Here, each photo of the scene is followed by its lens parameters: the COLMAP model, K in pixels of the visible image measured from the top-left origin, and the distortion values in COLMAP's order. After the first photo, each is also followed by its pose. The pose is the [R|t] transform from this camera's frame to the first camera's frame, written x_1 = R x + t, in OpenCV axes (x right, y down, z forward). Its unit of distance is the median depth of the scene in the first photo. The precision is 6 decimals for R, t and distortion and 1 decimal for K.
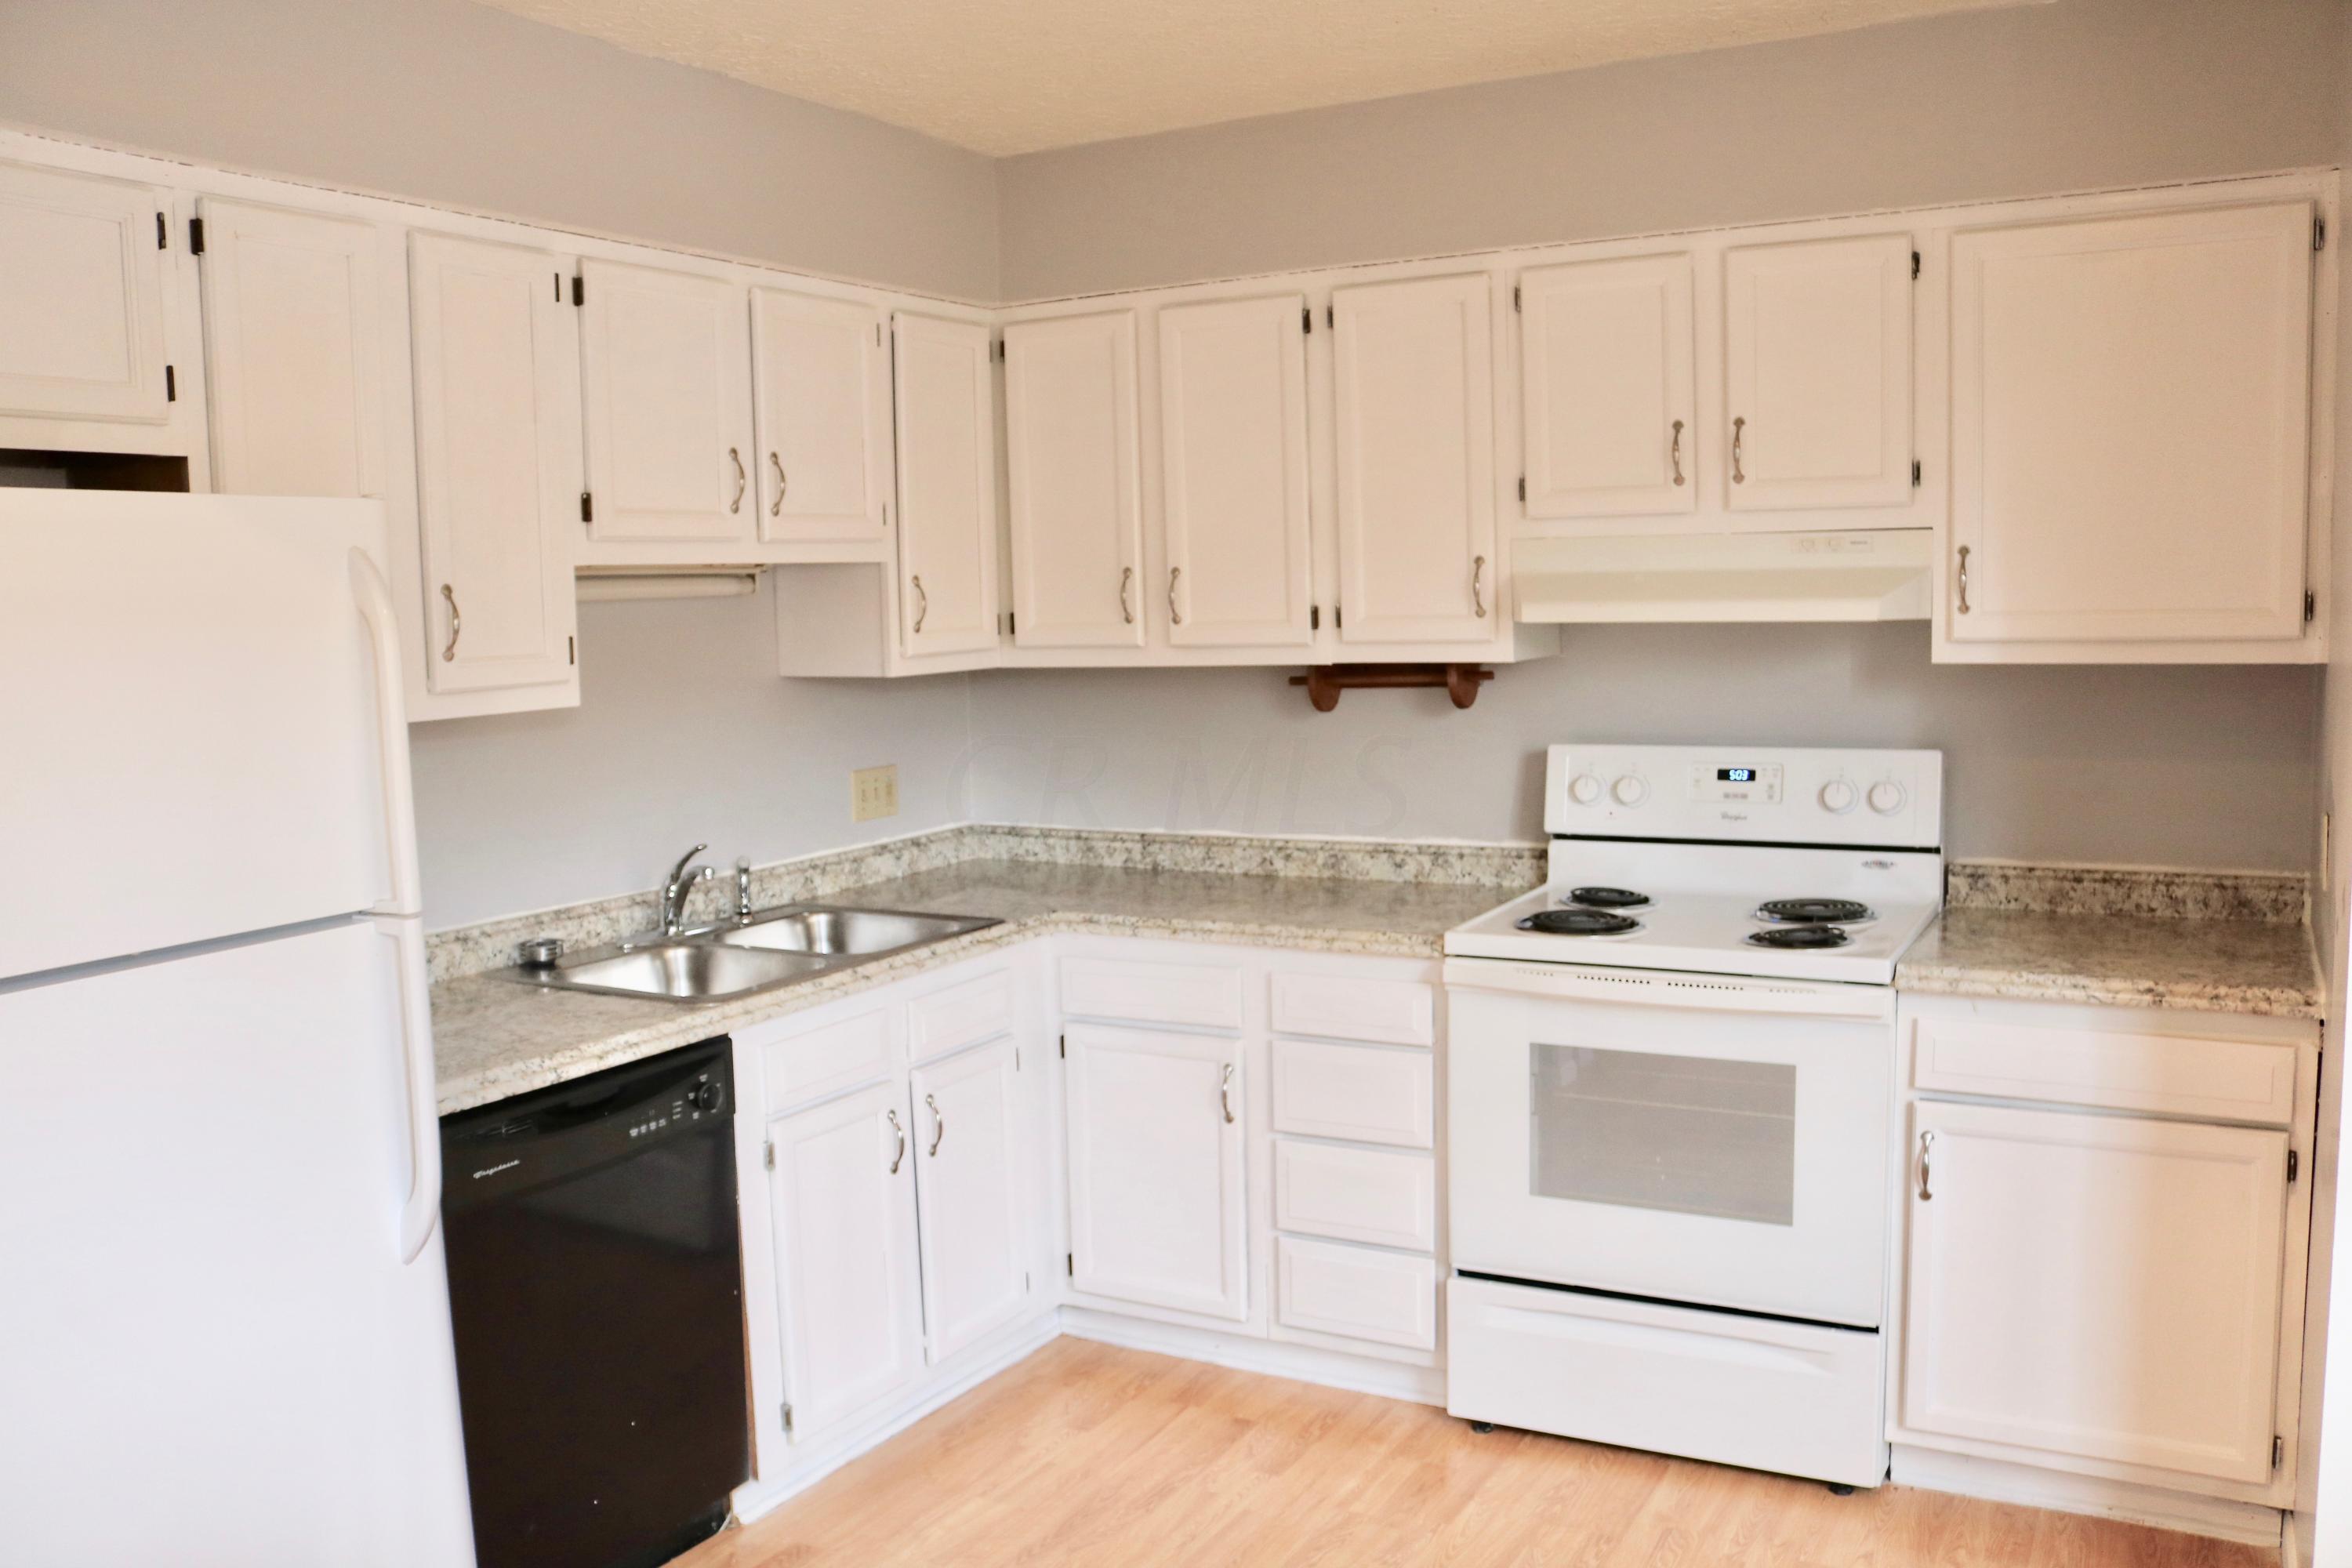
lens RADIAL K [[1913.0, 0, 1176.5], [0, 1913.0, 806.8], [0, 0, 1]] dist [-0.156100, 0.115856]
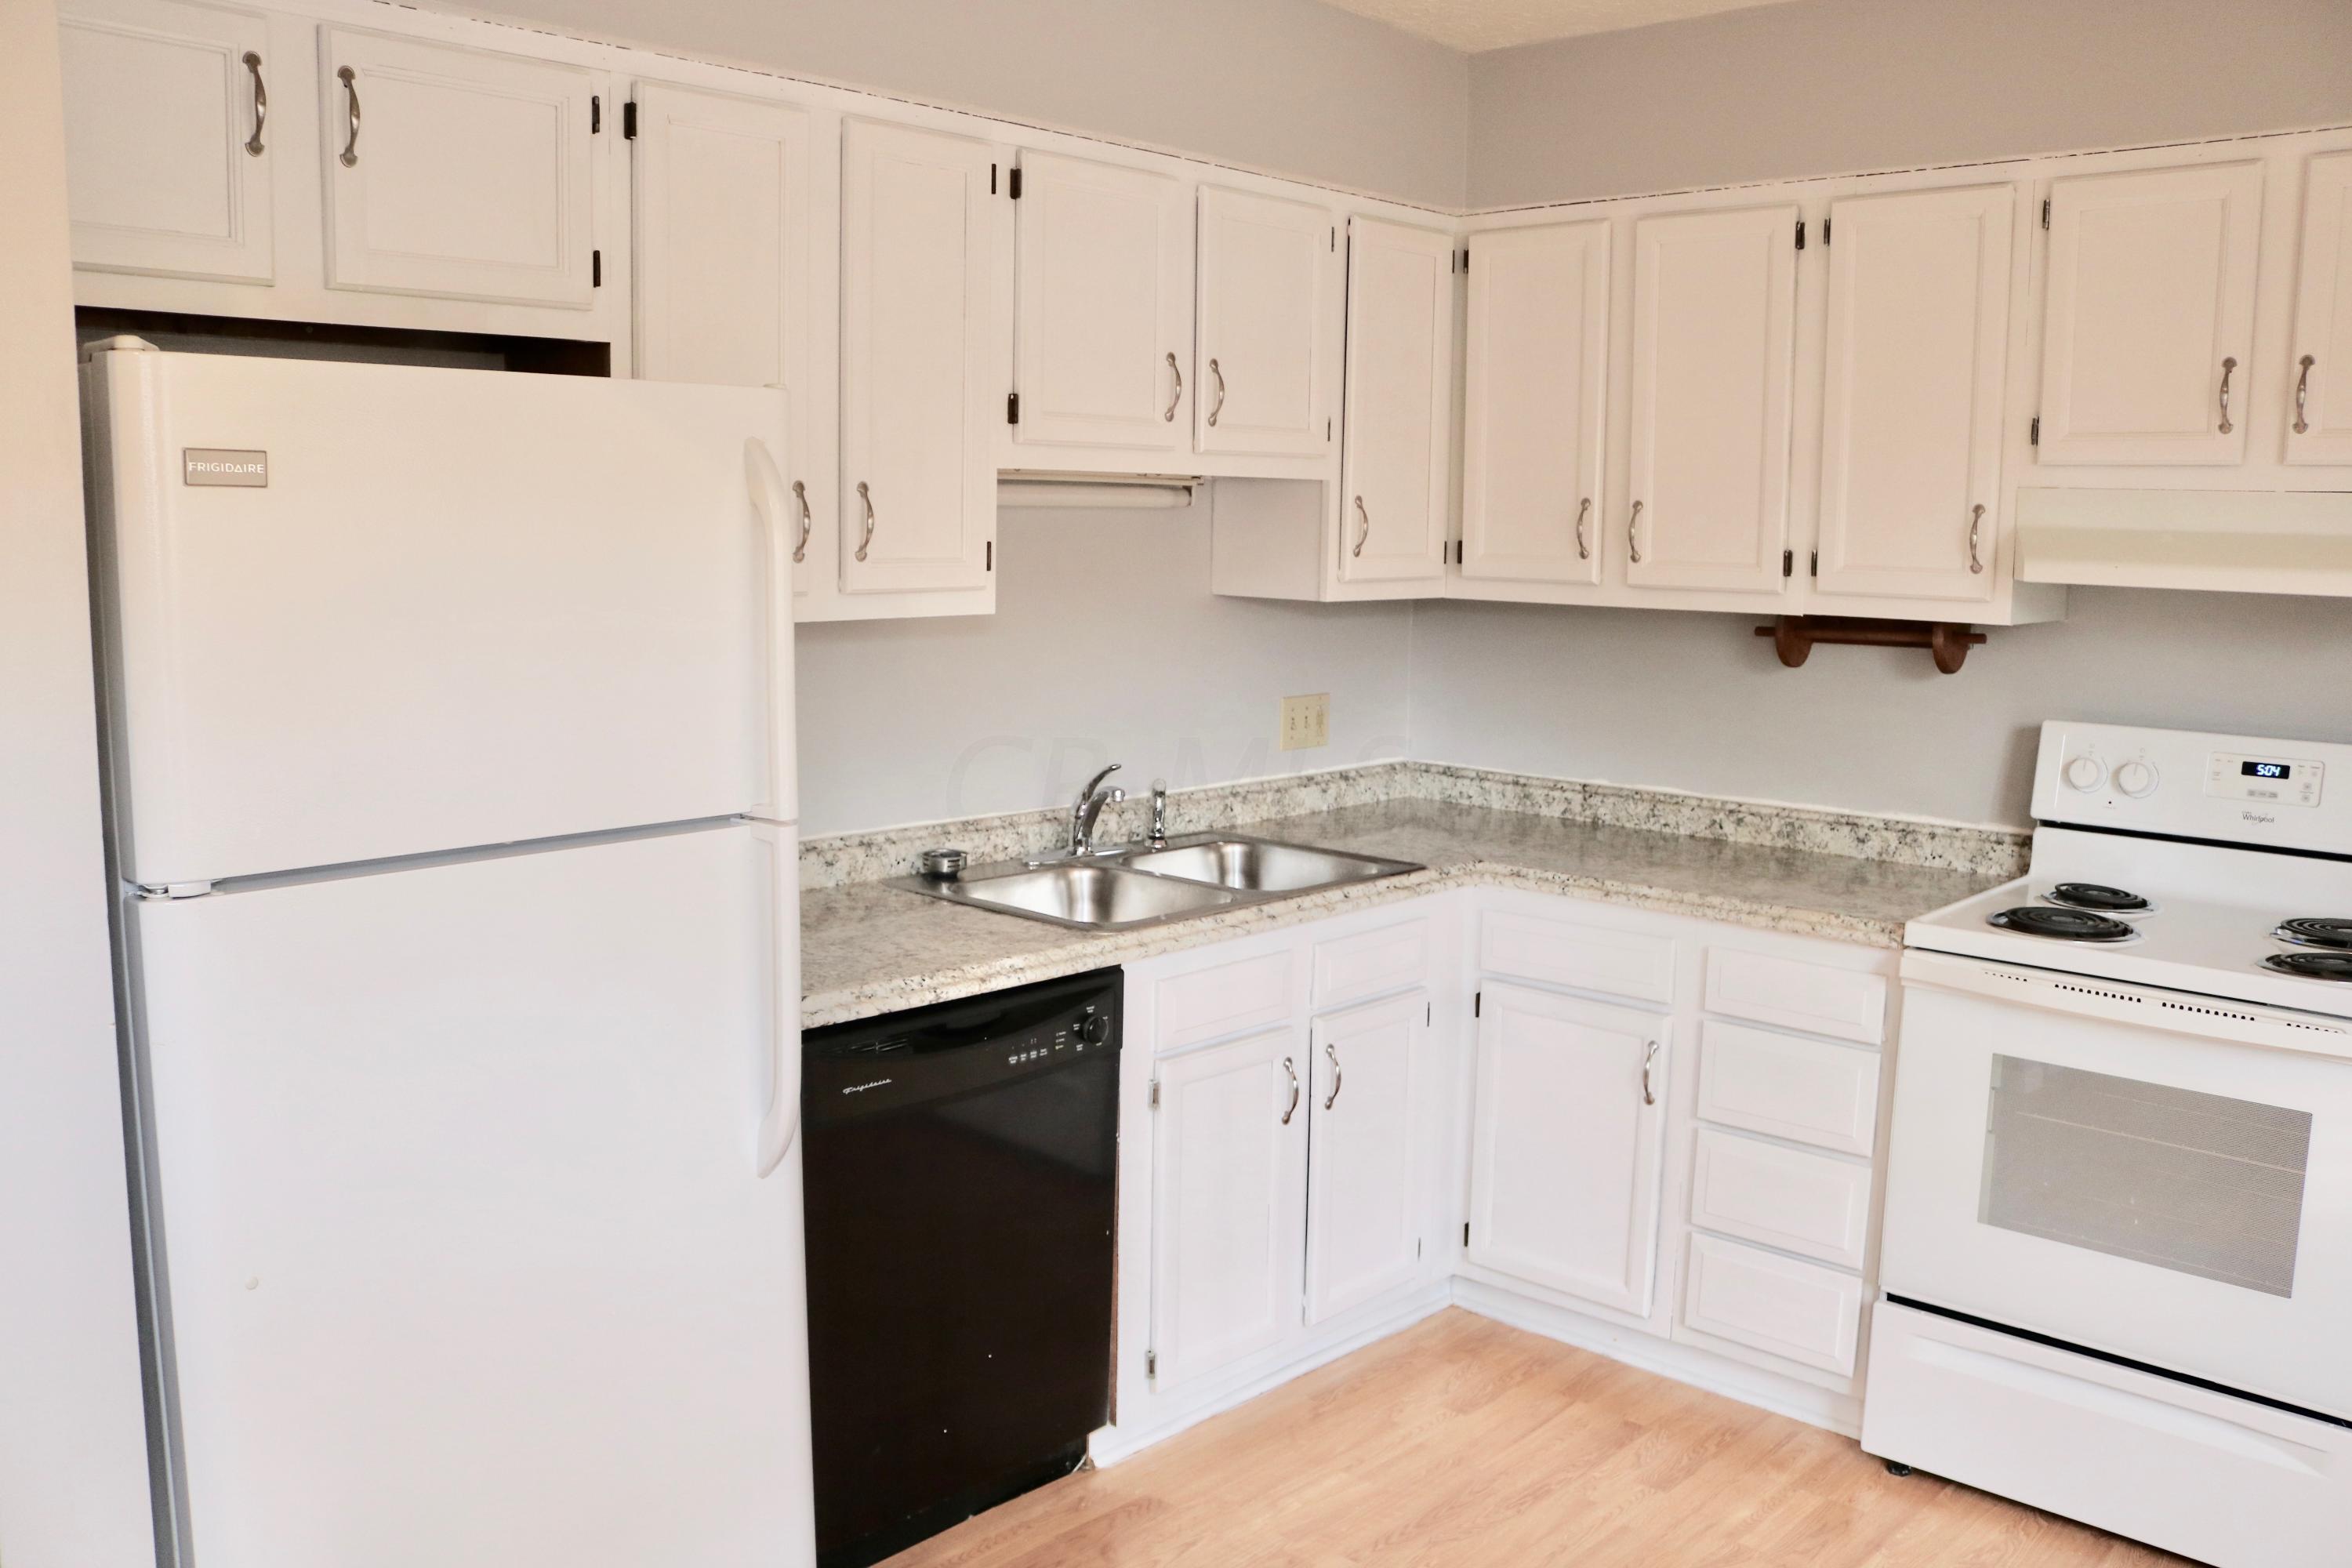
lens RADIAL K [[1913.0, 0, 1176.5], [0, 1913.0, 806.8], [0, 0, 1]] dist [-0.156100, 0.115856]
pose [[0.969072, 0.076020, -0.234776, 0.010034], [-0.066950, 0.996678, 0.046377, -0.005846], [0.237522, -0.029224, 0.970942, 0.060376]]
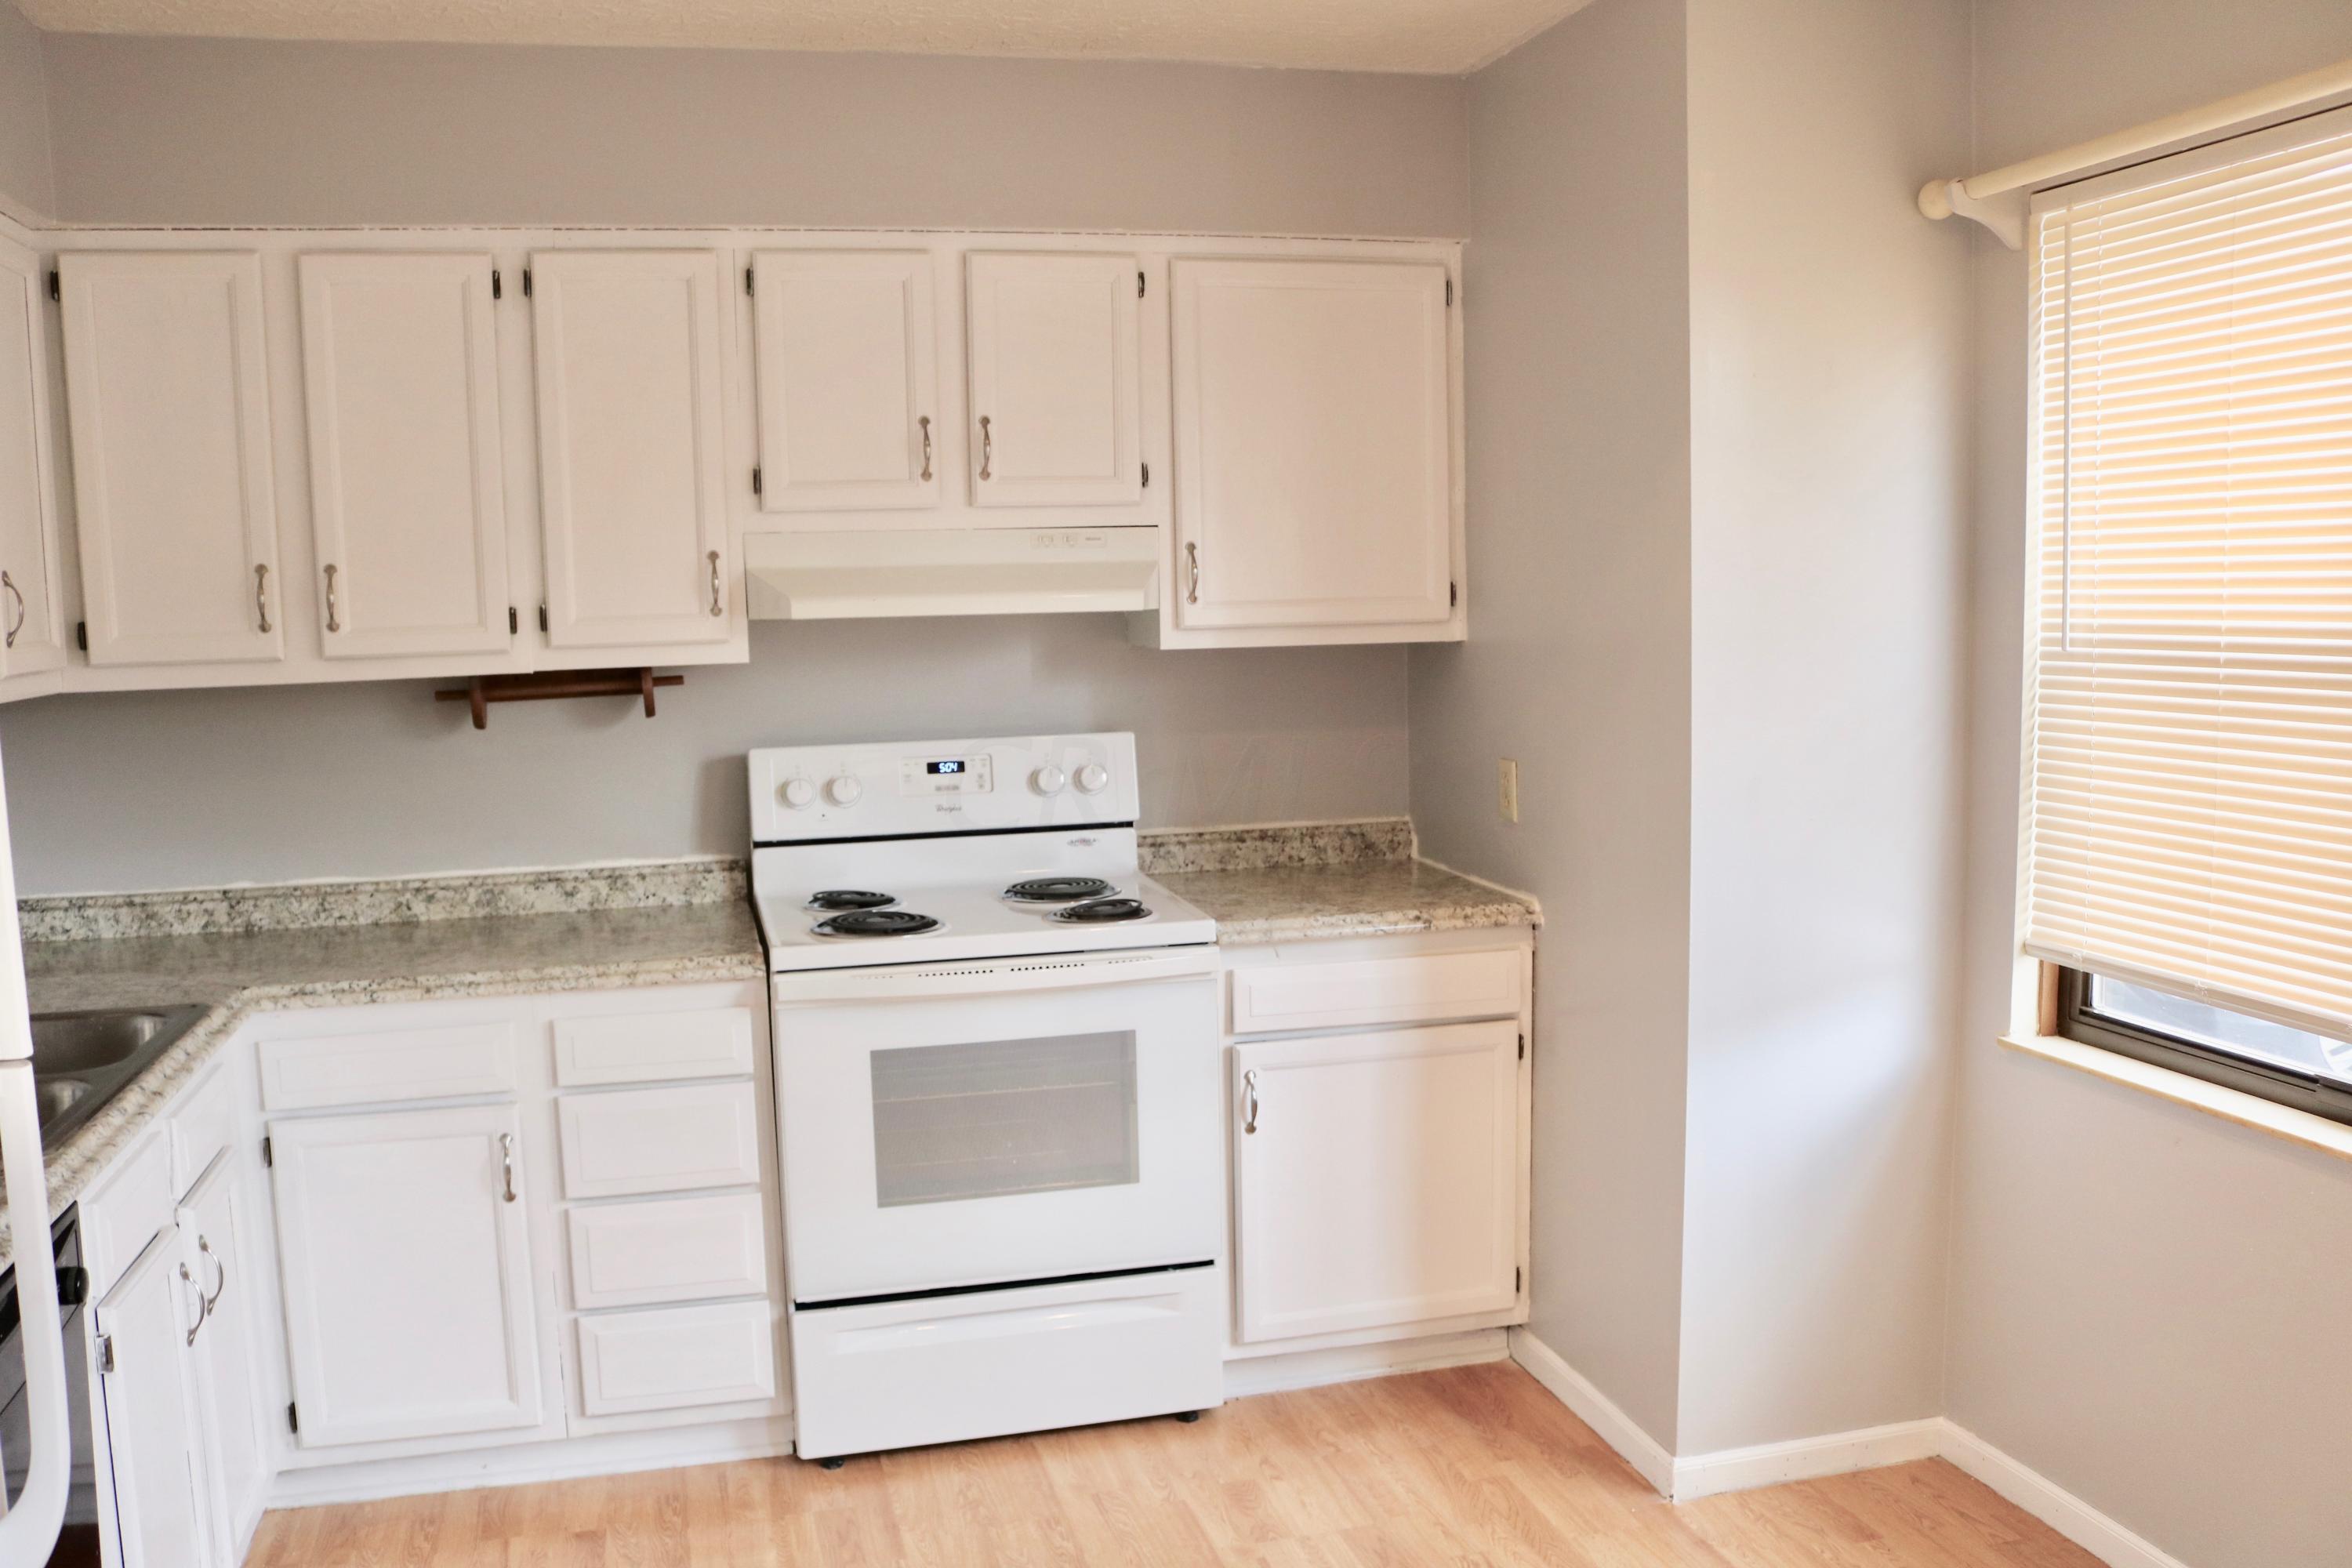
lens RADIAL K [[1913.0, 0, 1176.5], [0, 1913.0, 806.8], [0, 0, 1]] dist [-0.156100, 0.115856]
pose [[0.724377, -0.069946, 0.685846, -0.335105], [0.079429, 0.996682, 0.017755, -0.004312], [-0.684813, 0.041615, 0.727530, 0.173354]]
